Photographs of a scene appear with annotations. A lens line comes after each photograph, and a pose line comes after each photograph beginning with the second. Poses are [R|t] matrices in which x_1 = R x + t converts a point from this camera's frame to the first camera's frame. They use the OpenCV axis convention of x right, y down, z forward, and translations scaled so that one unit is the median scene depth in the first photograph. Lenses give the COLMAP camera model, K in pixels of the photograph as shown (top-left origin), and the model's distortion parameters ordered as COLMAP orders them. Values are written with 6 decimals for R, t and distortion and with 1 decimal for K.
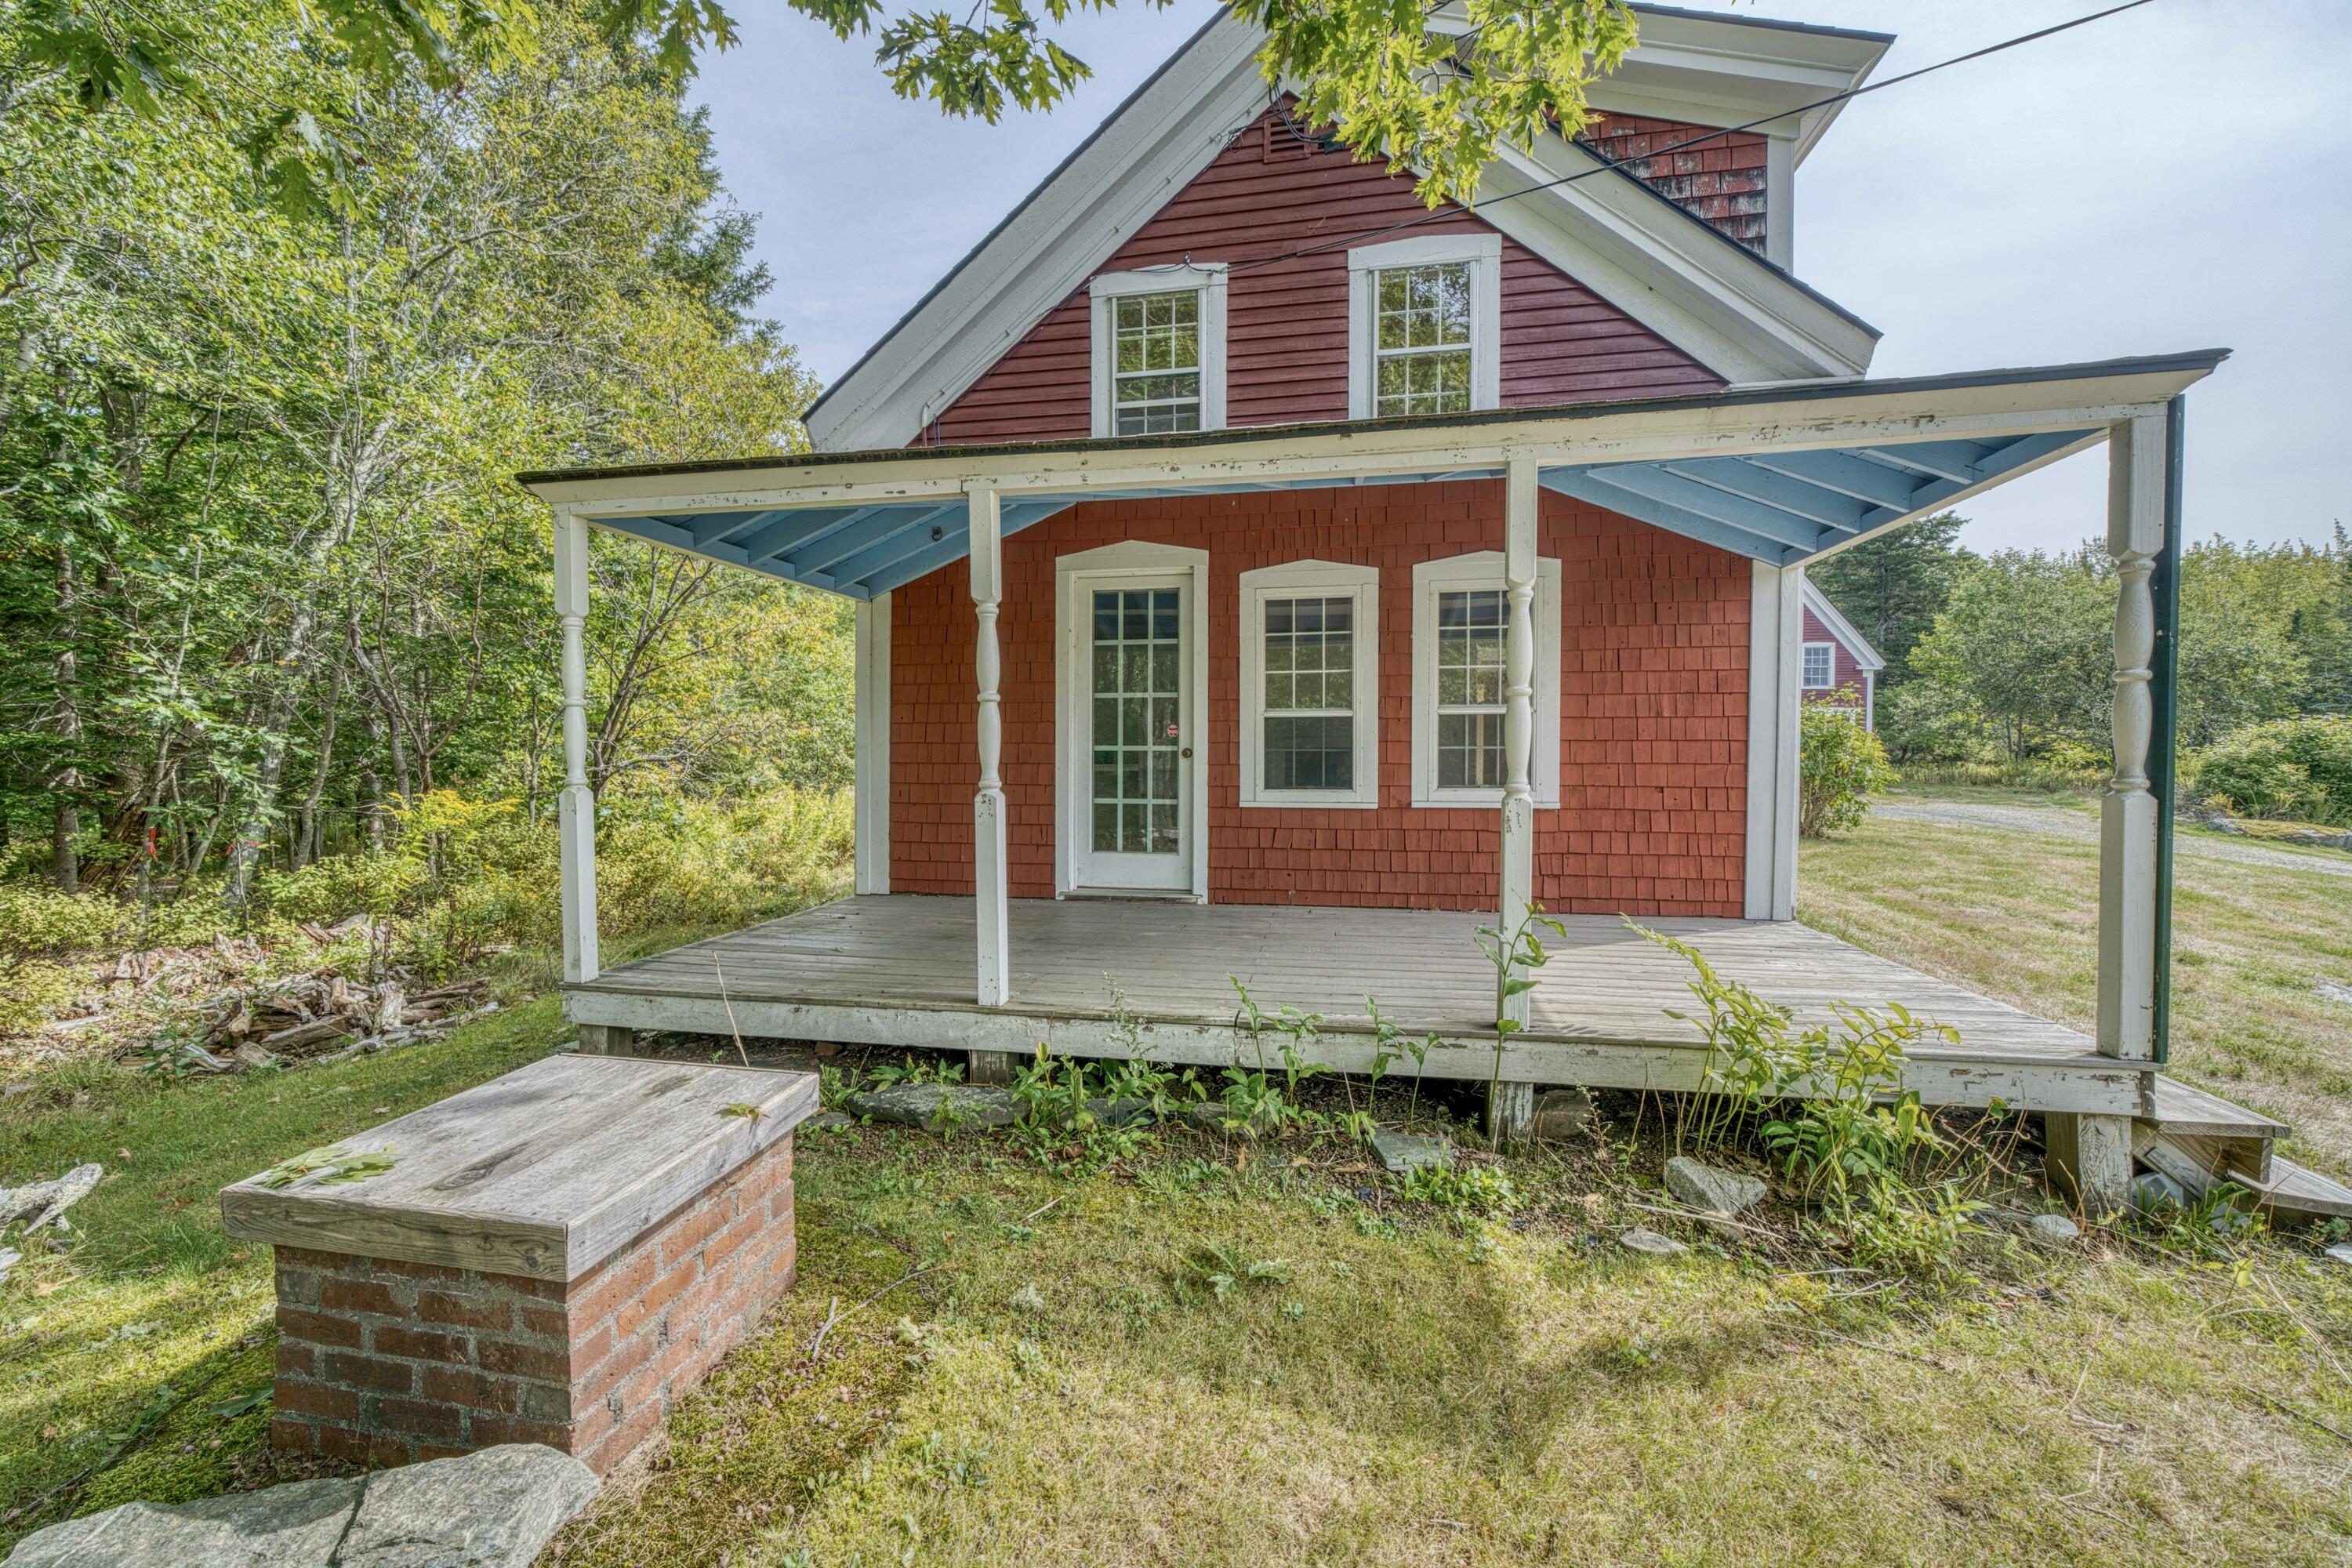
lens RADIAL K [[929.1, 0, 1176.0], [0, 929.1, 784.0], [0, 0, 1]] dist [0.001239, 0.000120]
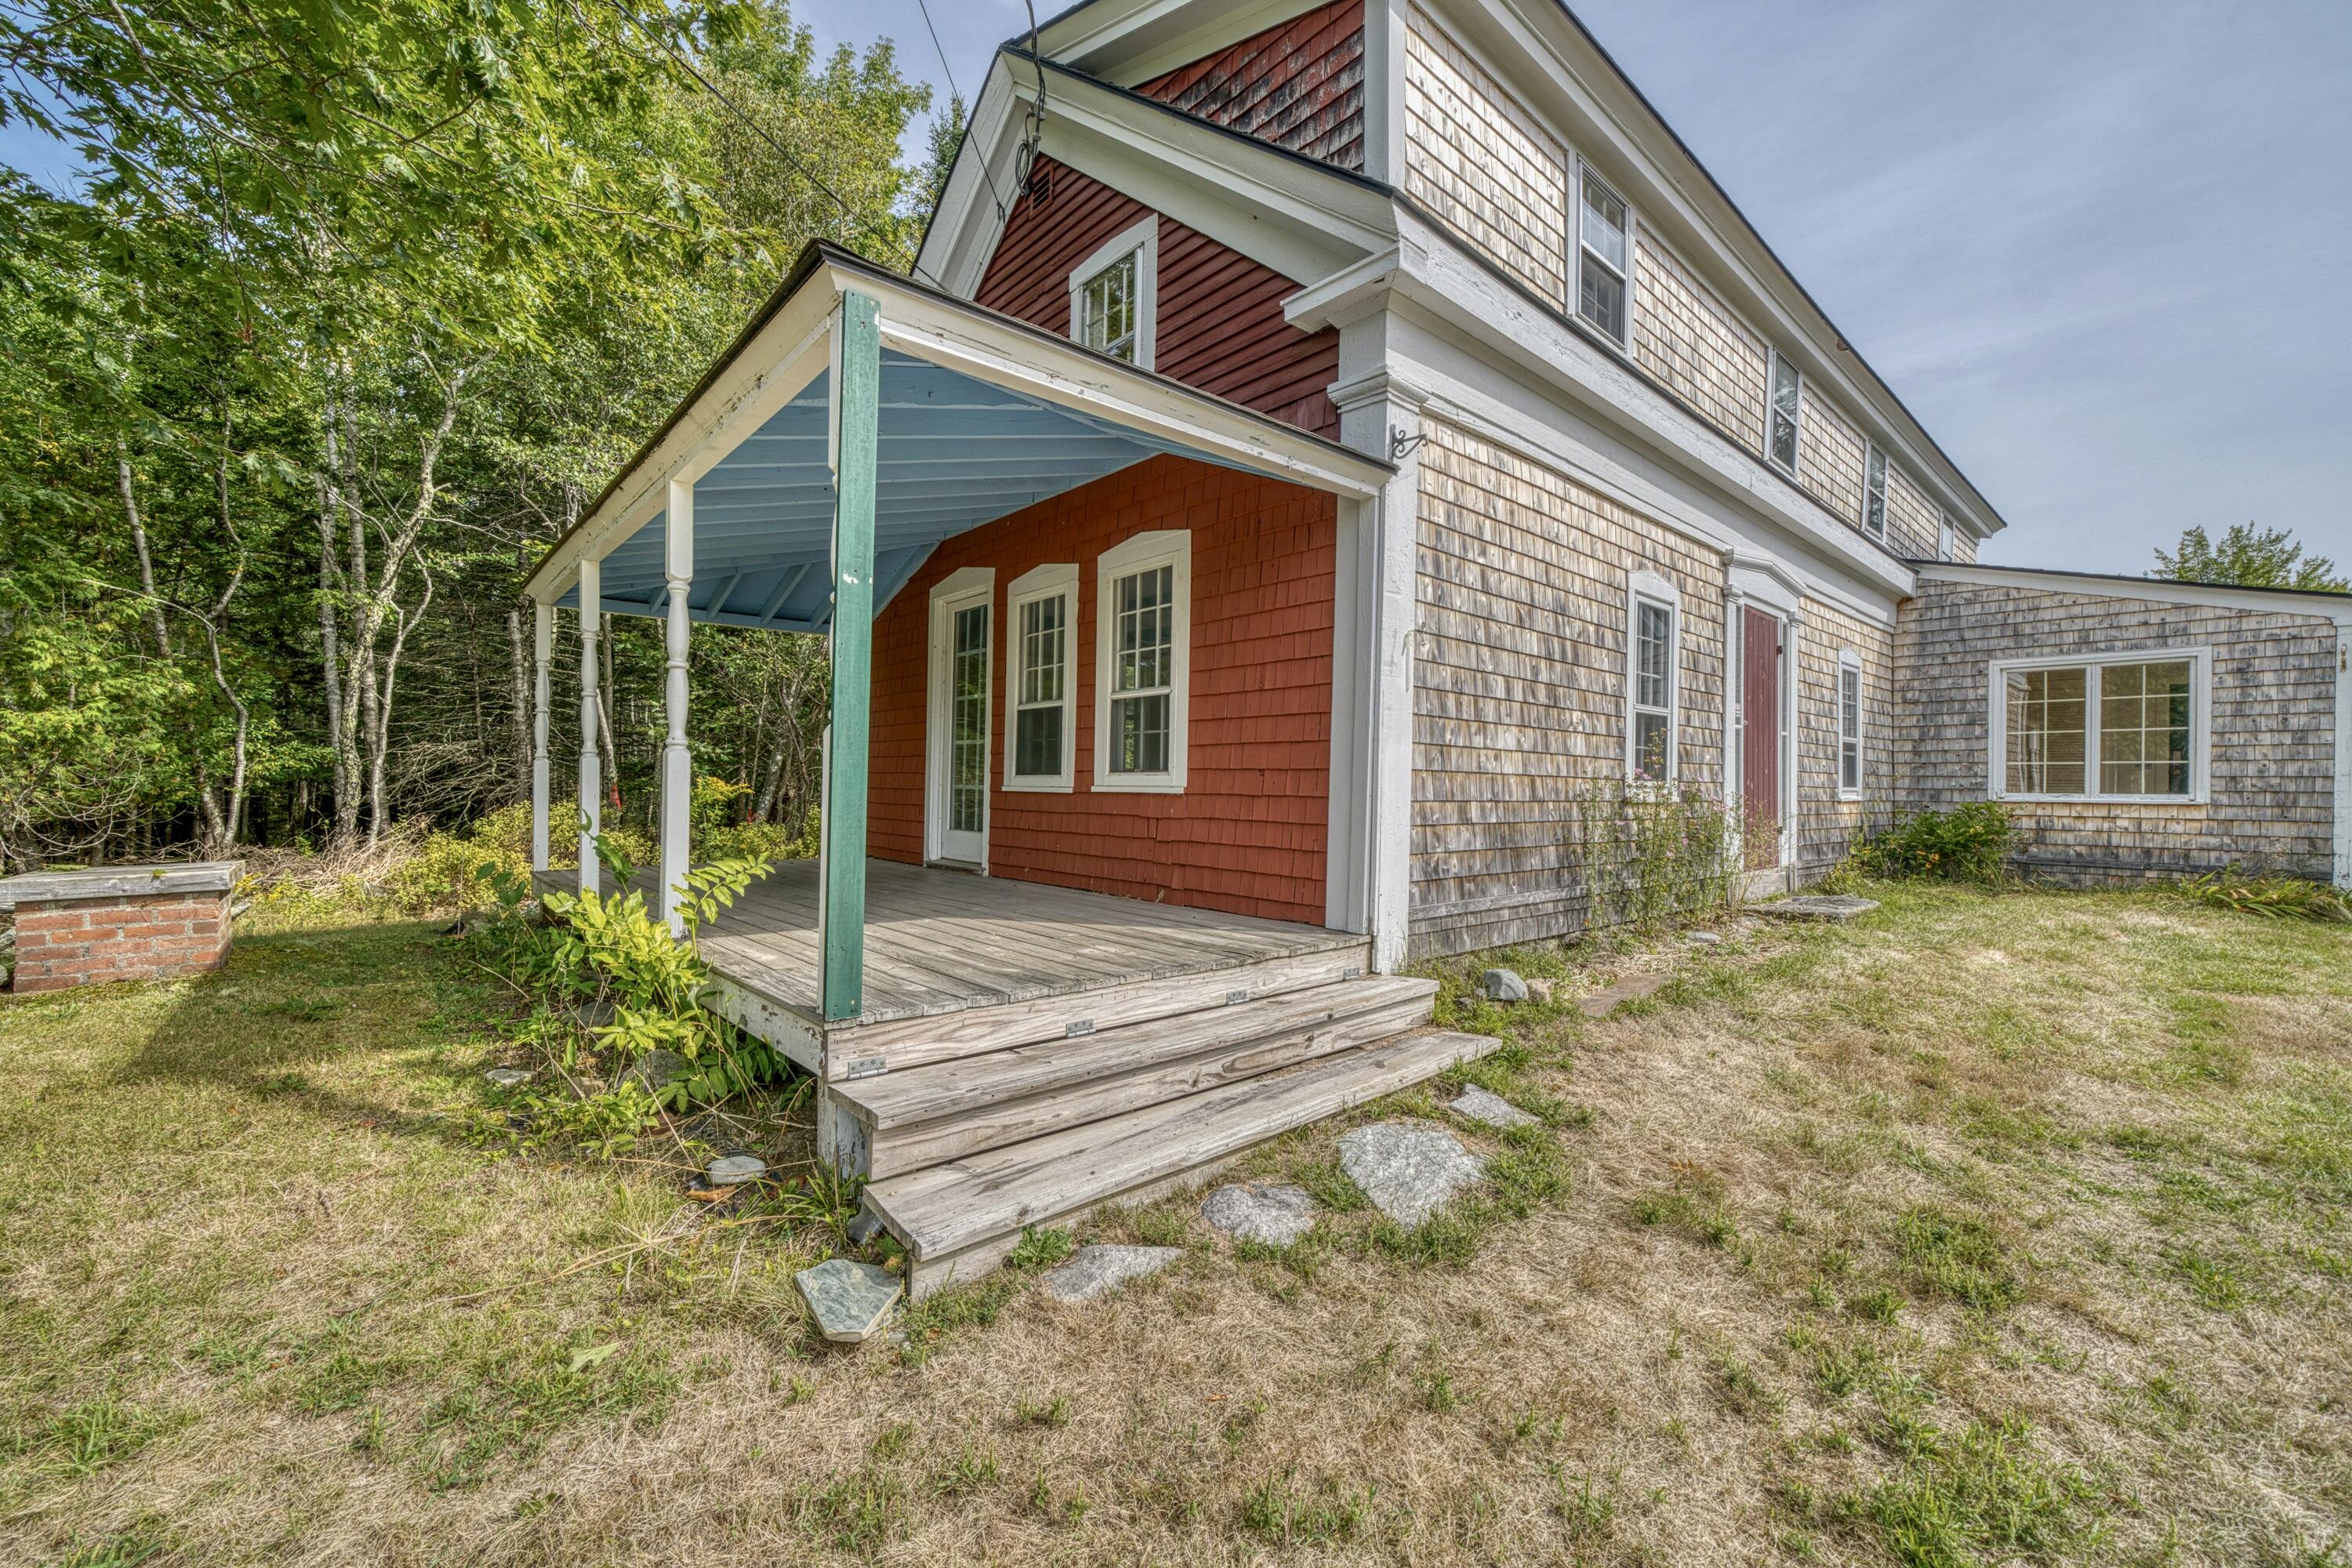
lens RADIAL K [[929.1, 0, 1176.0], [0, 929.1, 784.0], [0, 0, 1]] dist [0.001239, 0.000120]
pose [[0.789734, 0.007279, -0.613406, 0.950474], [-0.033835, 0.998924, -0.031707, 0.045959], [0.612516, 0.045795, 0.789131, 0.250145]]
